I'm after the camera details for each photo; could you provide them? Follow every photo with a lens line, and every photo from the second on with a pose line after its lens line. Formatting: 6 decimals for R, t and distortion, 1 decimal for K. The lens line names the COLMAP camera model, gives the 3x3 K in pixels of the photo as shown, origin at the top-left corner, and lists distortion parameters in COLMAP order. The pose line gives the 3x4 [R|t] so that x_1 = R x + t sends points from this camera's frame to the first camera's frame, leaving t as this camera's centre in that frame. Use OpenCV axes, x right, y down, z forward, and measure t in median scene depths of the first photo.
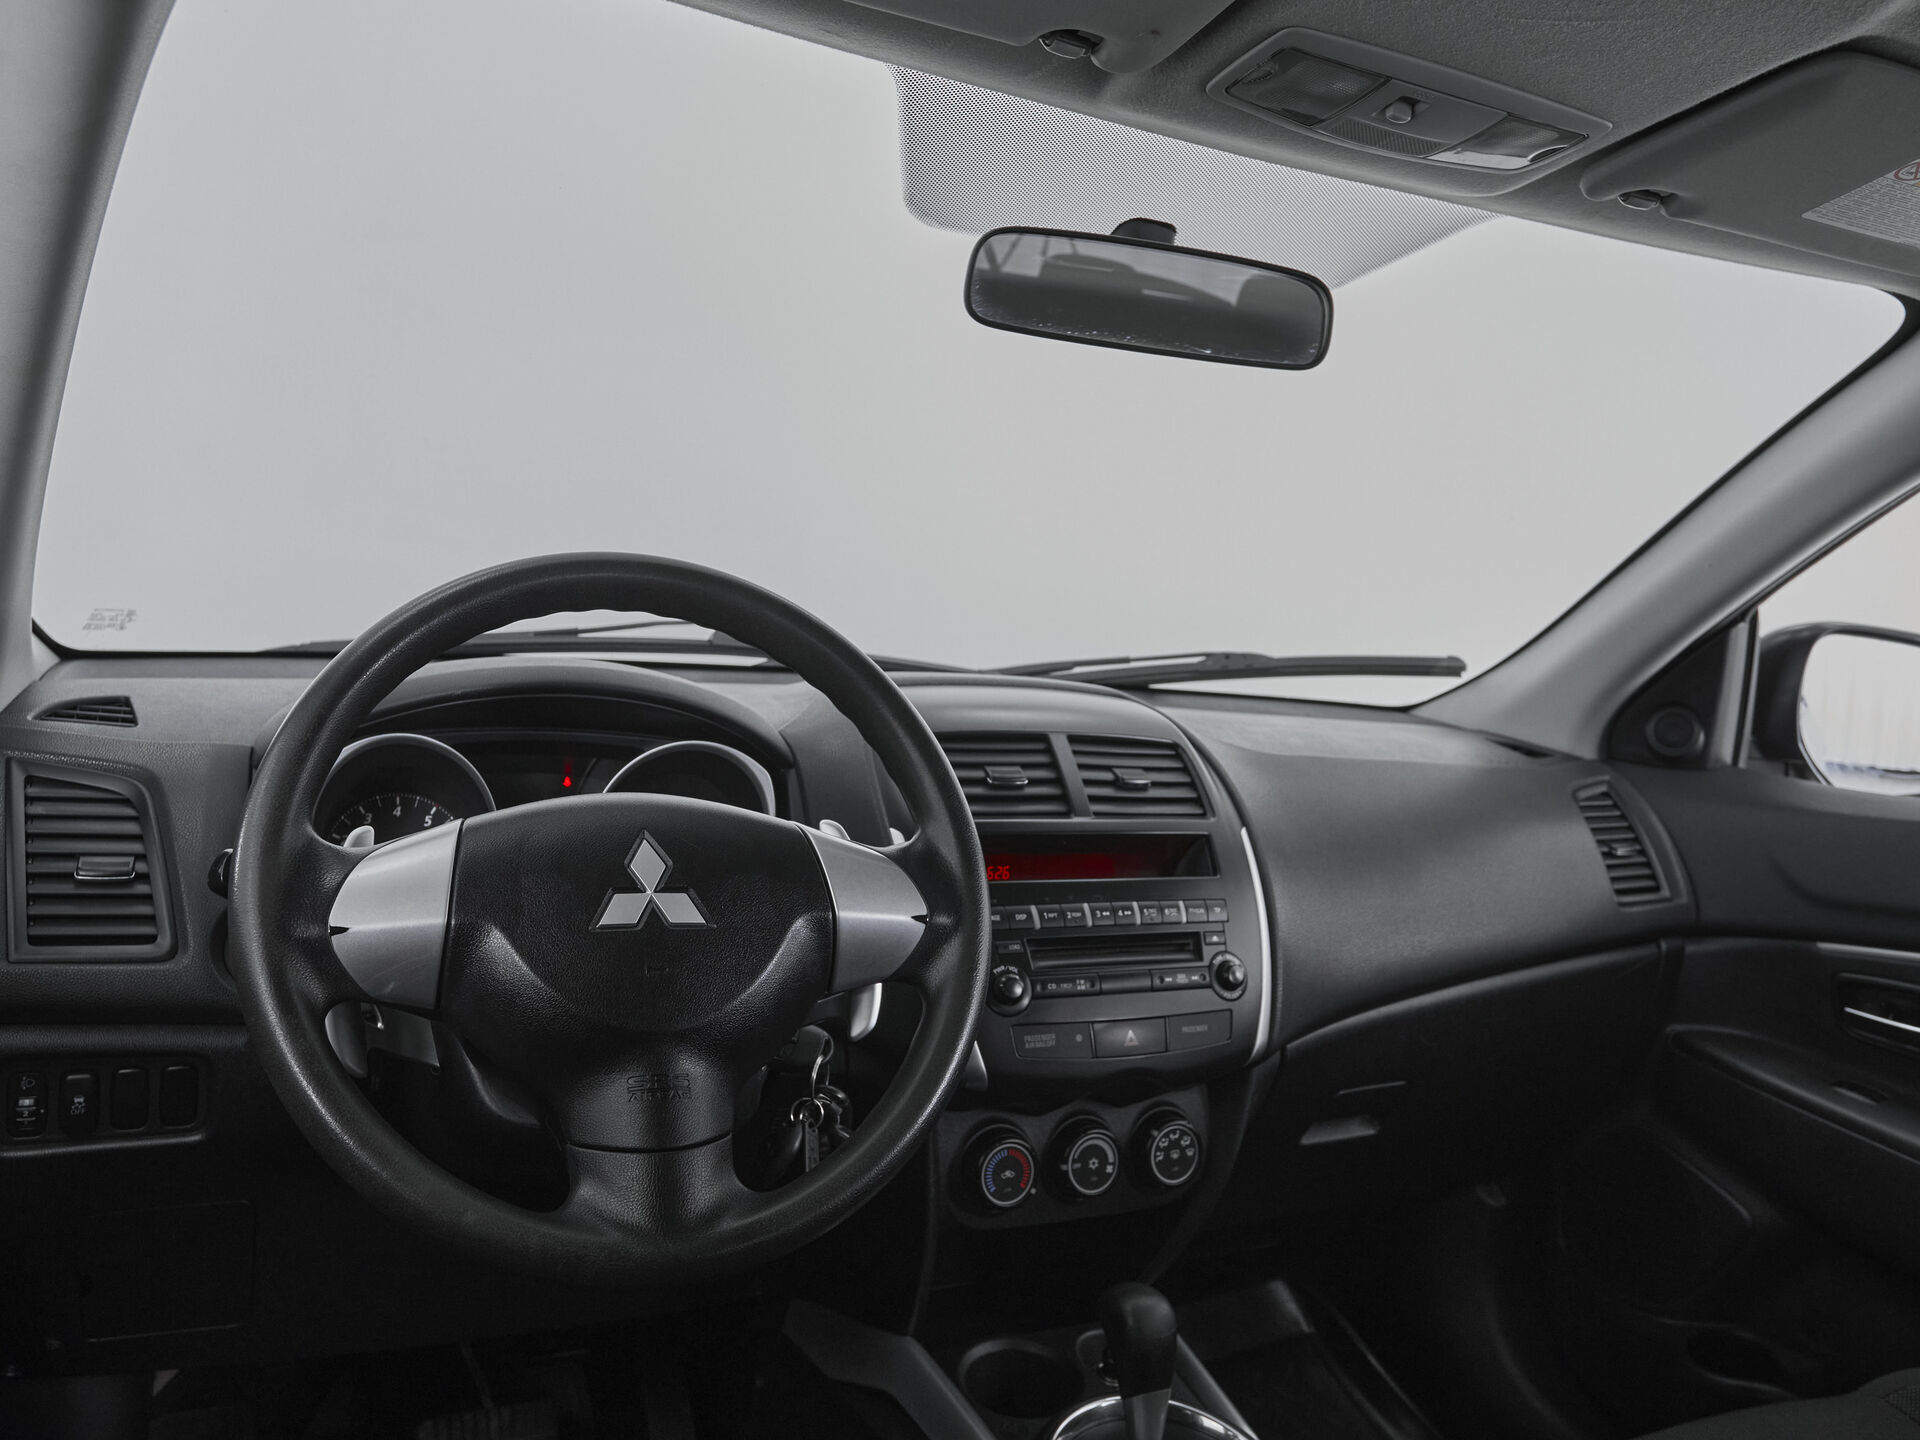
lens RADIAL K [[1490.2, 0, 970.9], [0, 1490.2, 718.6], [0, 0, 1]] dist [-0.054309, 0.013048]
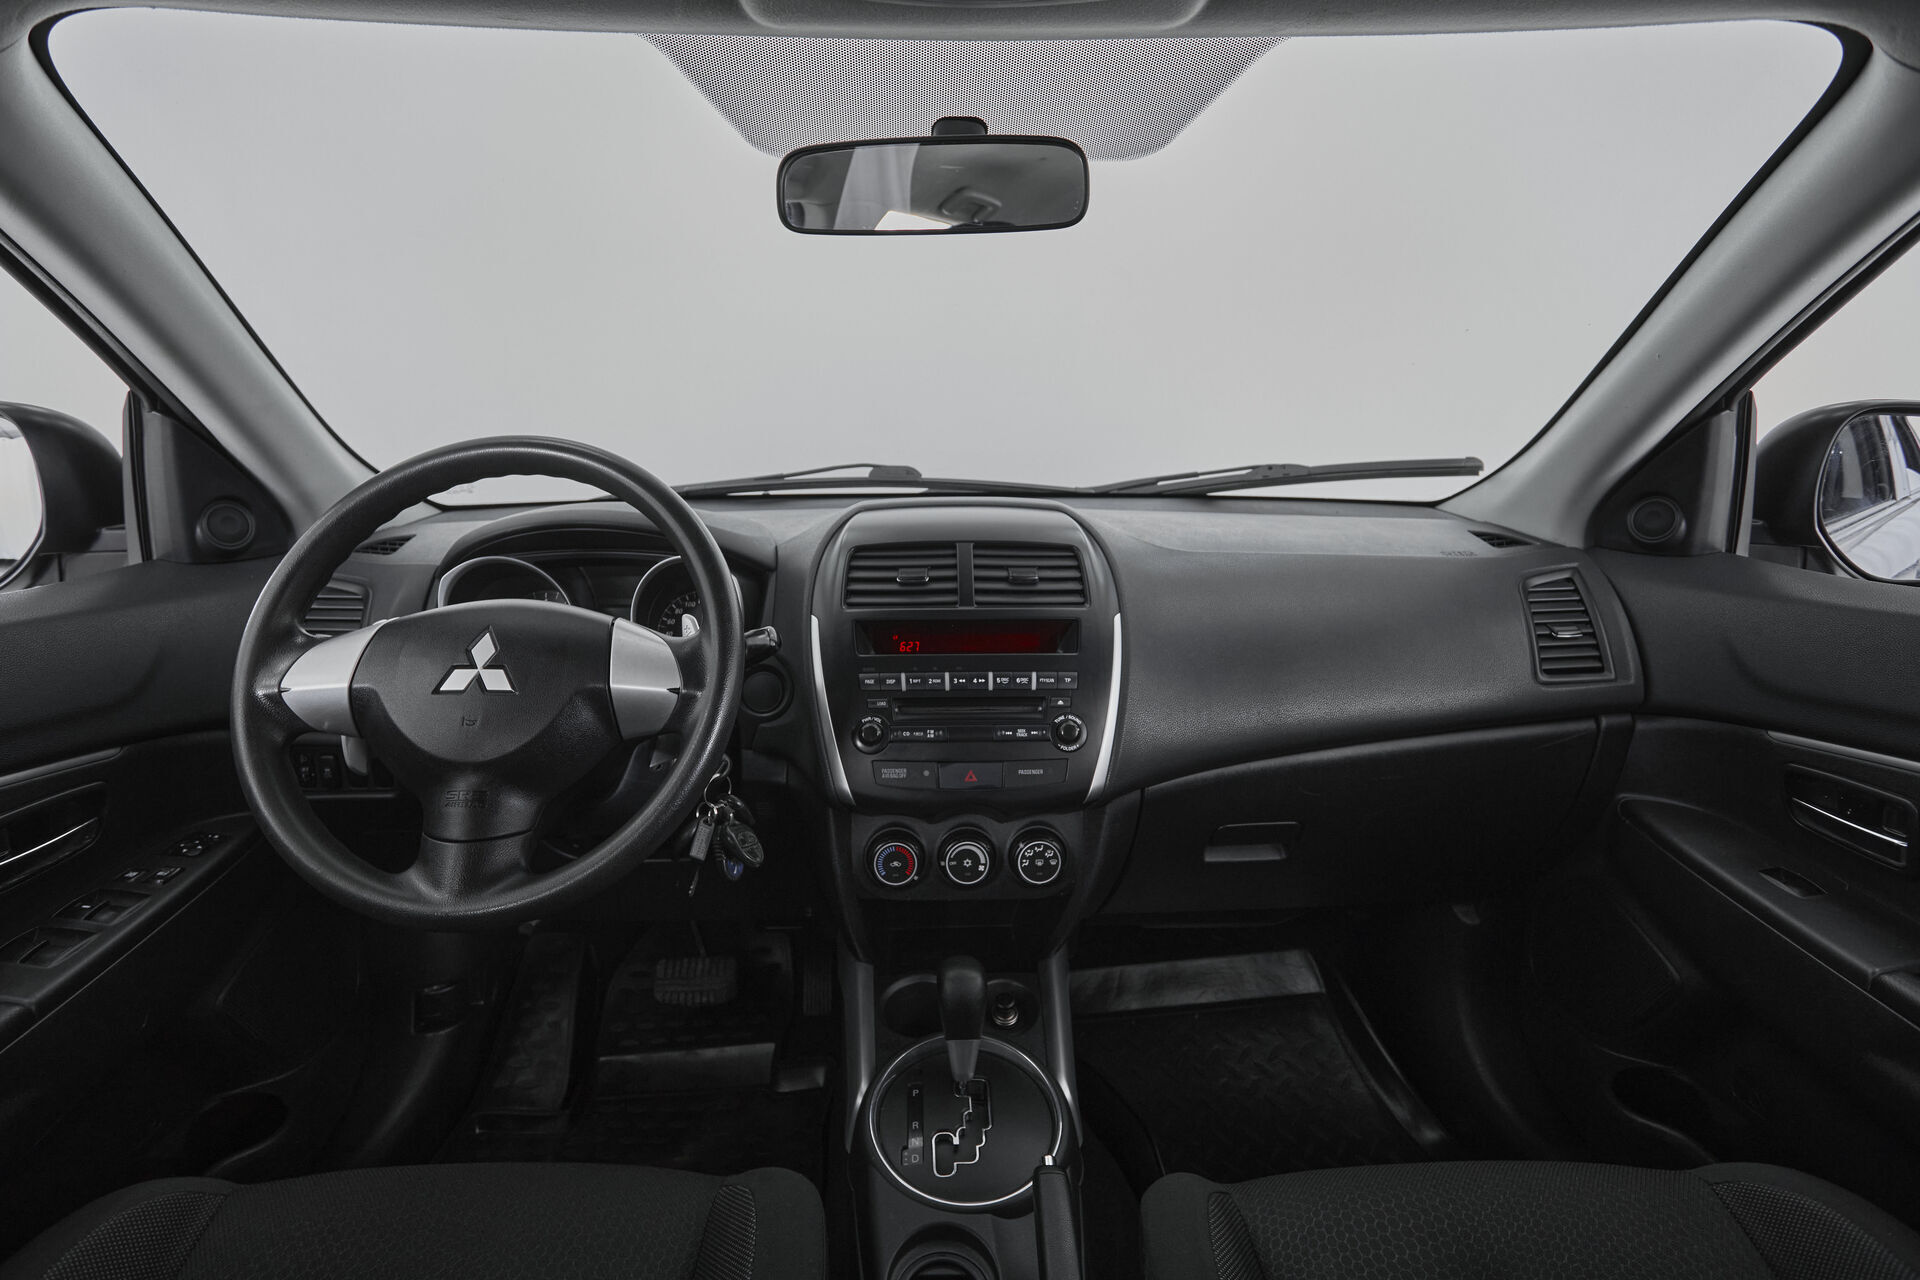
lens RADIAL K [[935.3, 0, 946.2], [0, 935.3, 628.6], [0, 0, 1]] dist [-0.009368, -0.002765]
pose [[0.905950, 0.018891, -0.422964, 0.400622], [0.033025, 0.992807, 0.115077, -0.010140], [0.422096, -0.118222, 0.898810, 0.238542]]
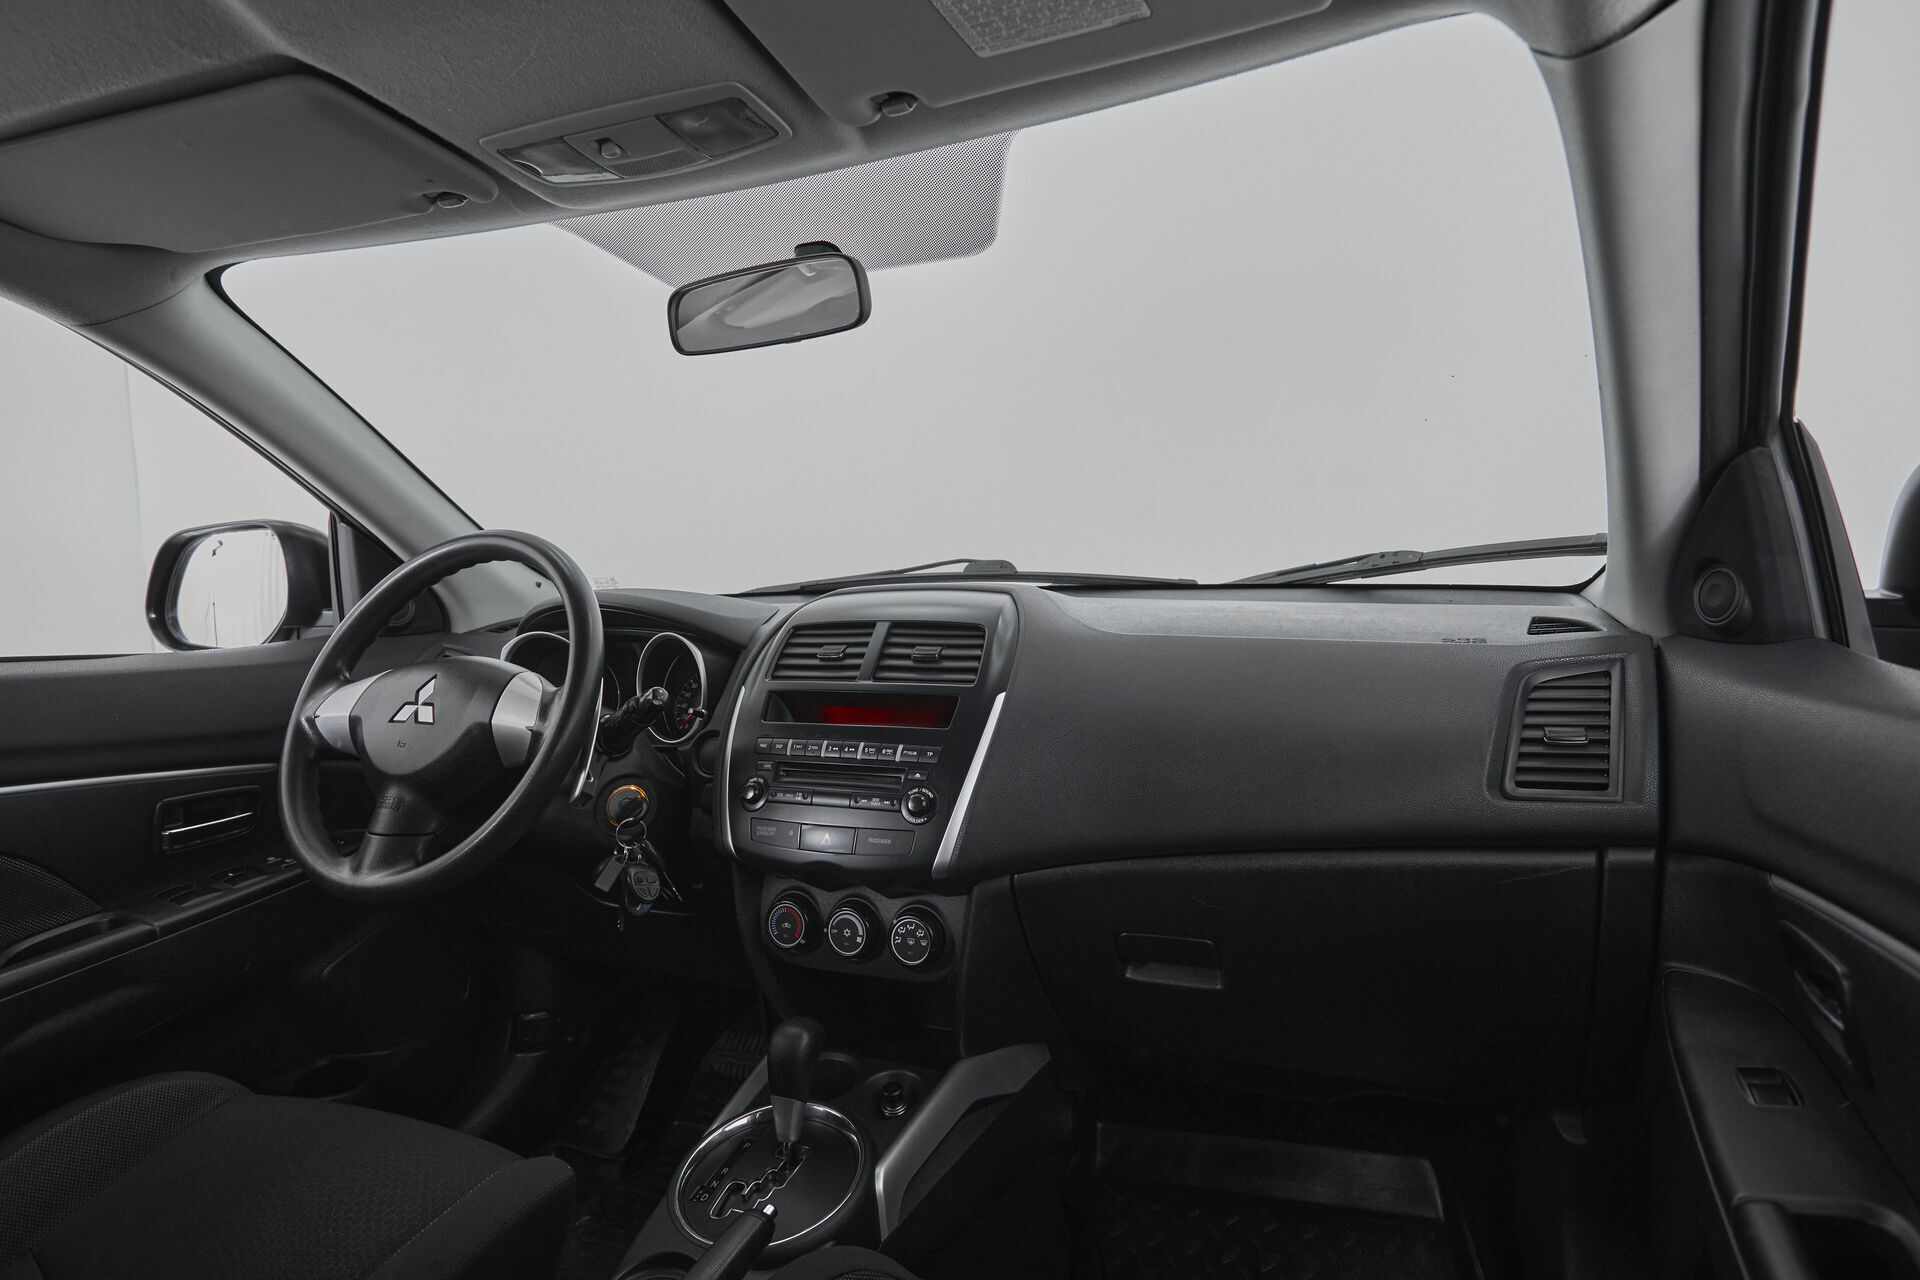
lens RADIAL K [[1065.5, 0, 964.8], [0, 1065.5, 639.2], [0, 0, 1]] dist [0.016612, -0.000193]
pose [[0.652296, -0.024678, -0.757562, 0.863666], [0.018037, 0.999692, -0.017035, 0.045015], [0.757749, -0.002552, 0.652541, 0.416856]]
